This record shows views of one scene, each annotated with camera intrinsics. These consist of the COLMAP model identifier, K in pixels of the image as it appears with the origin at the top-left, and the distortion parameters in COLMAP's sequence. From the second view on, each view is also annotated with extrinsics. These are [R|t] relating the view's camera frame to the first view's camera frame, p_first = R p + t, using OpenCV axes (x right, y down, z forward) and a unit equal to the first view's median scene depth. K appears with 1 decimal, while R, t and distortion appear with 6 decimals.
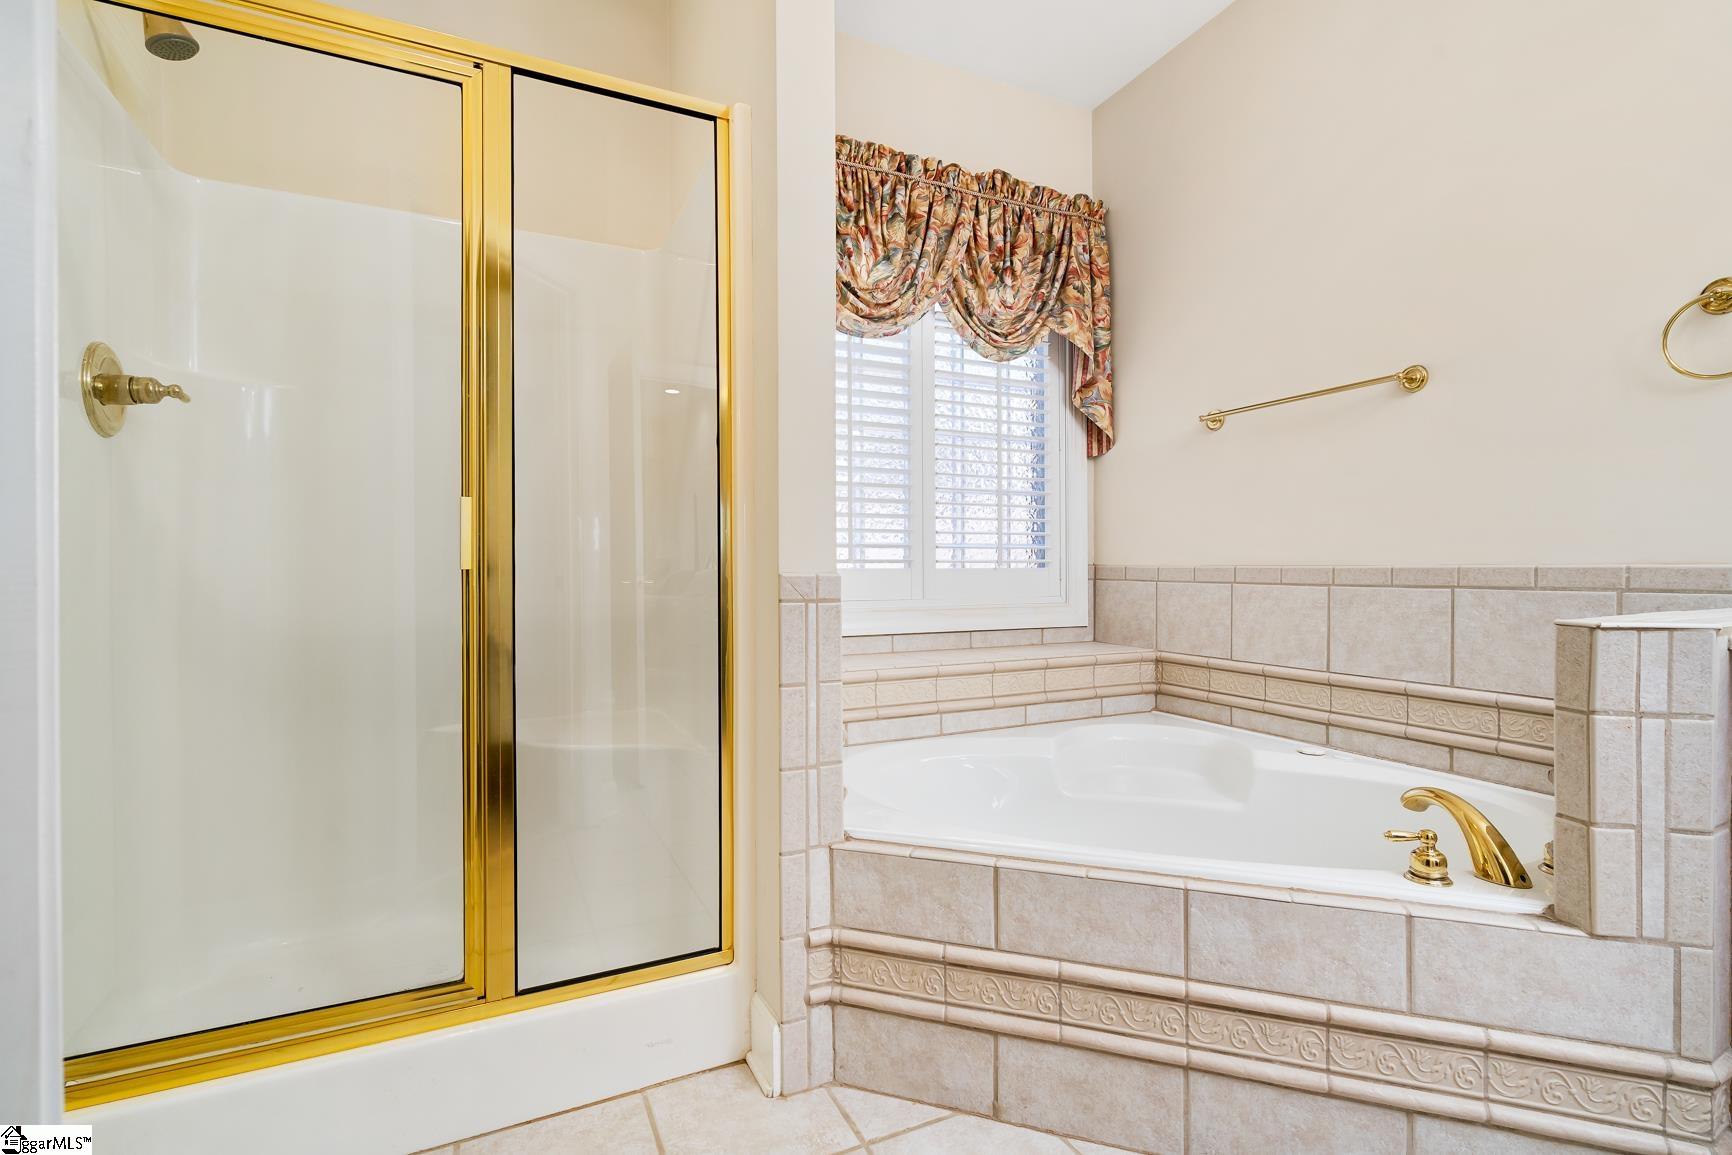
lens RADIAL K [[797.2, 0, 868.4], [0, 797.2, 573.7], [0, 0, 1]] dist [-0.008833, 0.003858]
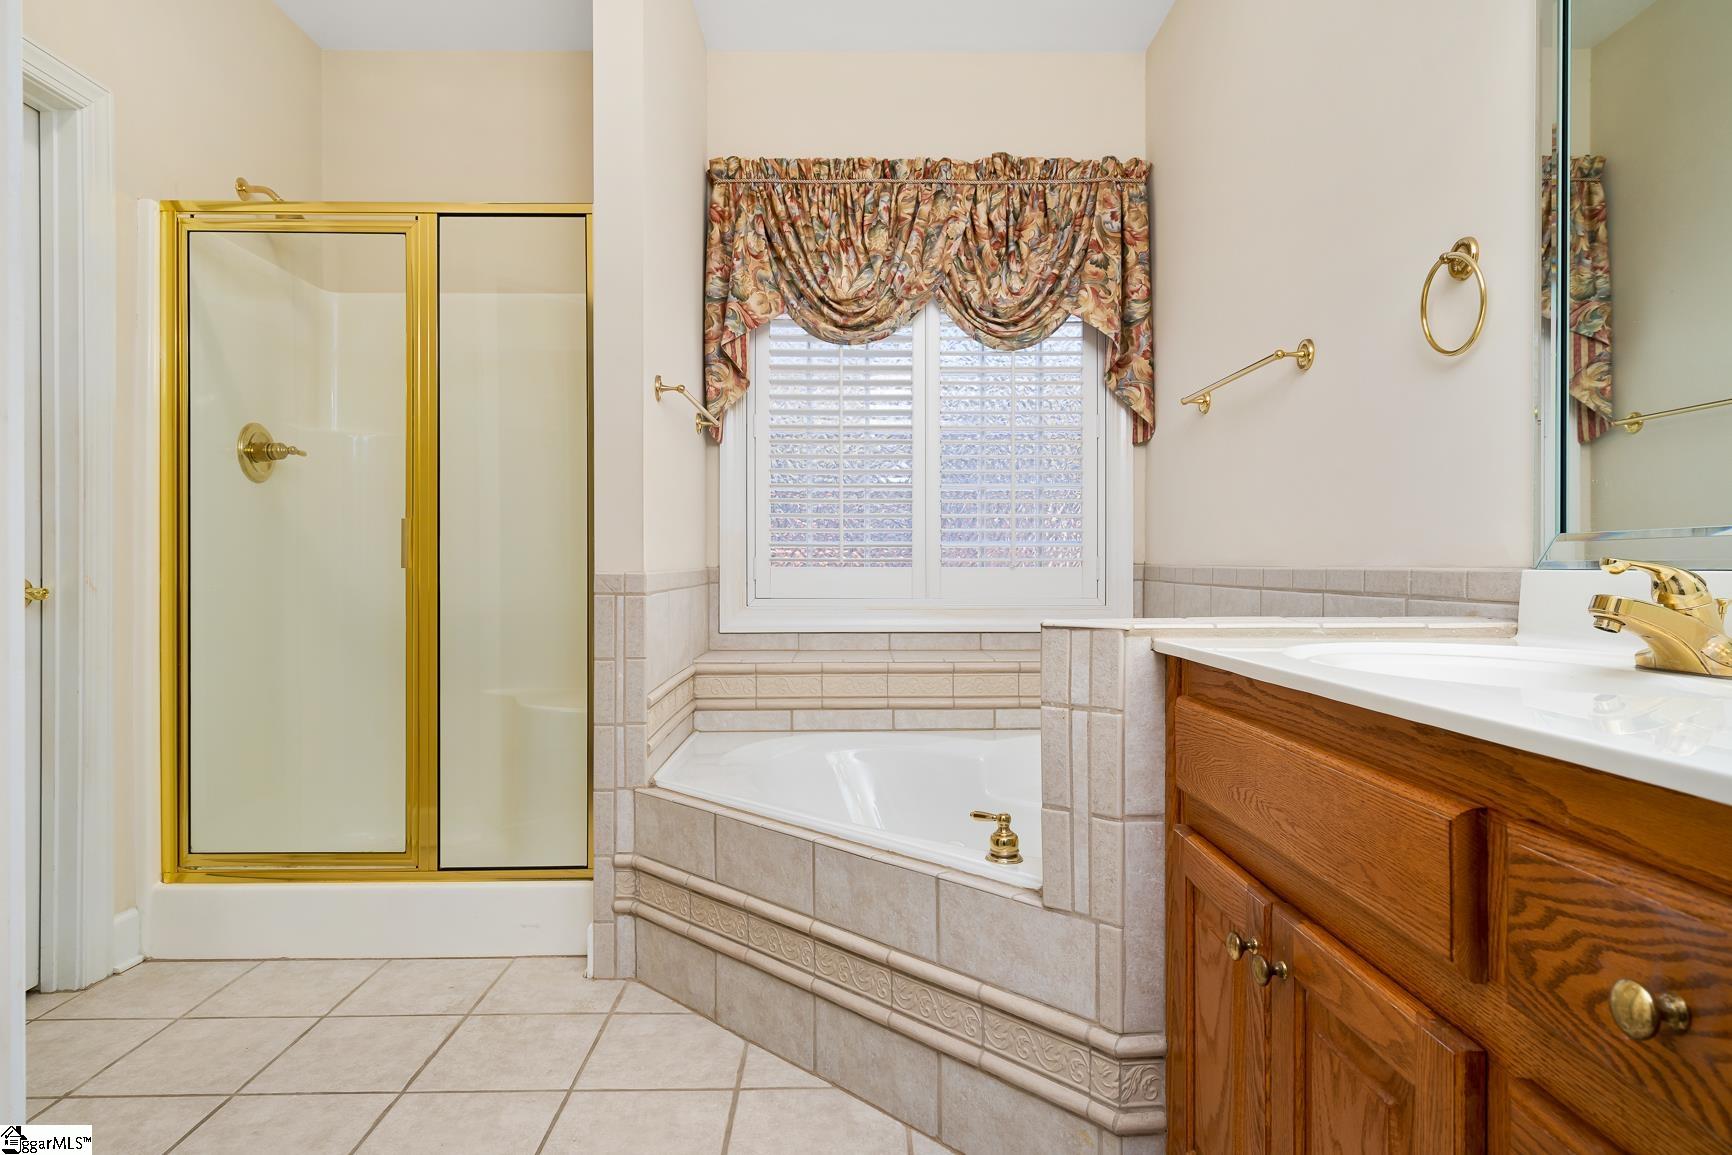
lens RADIAL K [[964.8, 0, 861.4], [0, 964.8, 570.5], [0, 0, 1]] dist [0.005943, 0.002586]
pose [[0.908944, 0.004598, -0.416893, 0.915625], [-0.004481, 0.999989, 0.001259, -0.007078], [0.416895, 0.000723, 0.908955, -0.236742]]
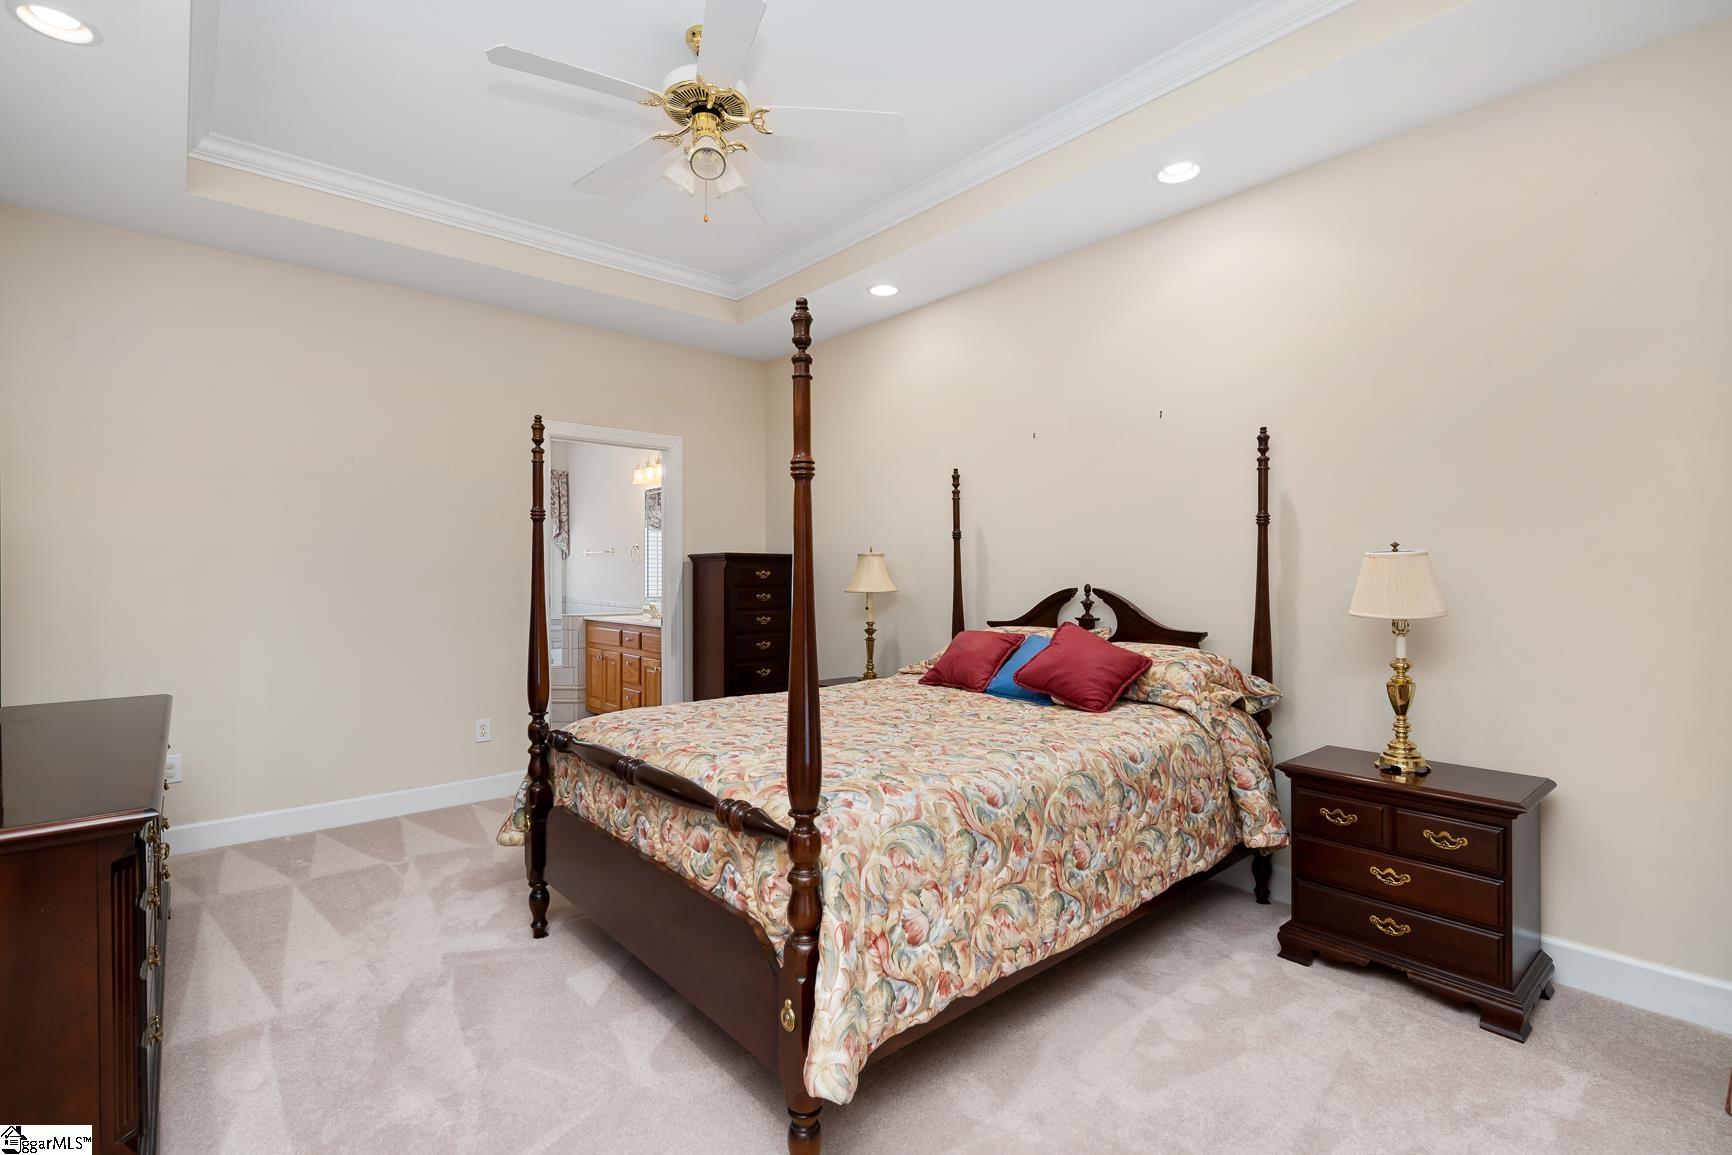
lens RADIAL K [[797.2, 0, 862.1], [0, 797.2, 576.3], [0, 0, 1]] dist [-0.008833, 0.003858]
pose [[0.962518, 0.000633, 0.271218, 1.080149], [-0.000061, 0.999998, -0.002116, -0.161343], [-0.271219, 0.002020, 0.962516, -4.037906]]
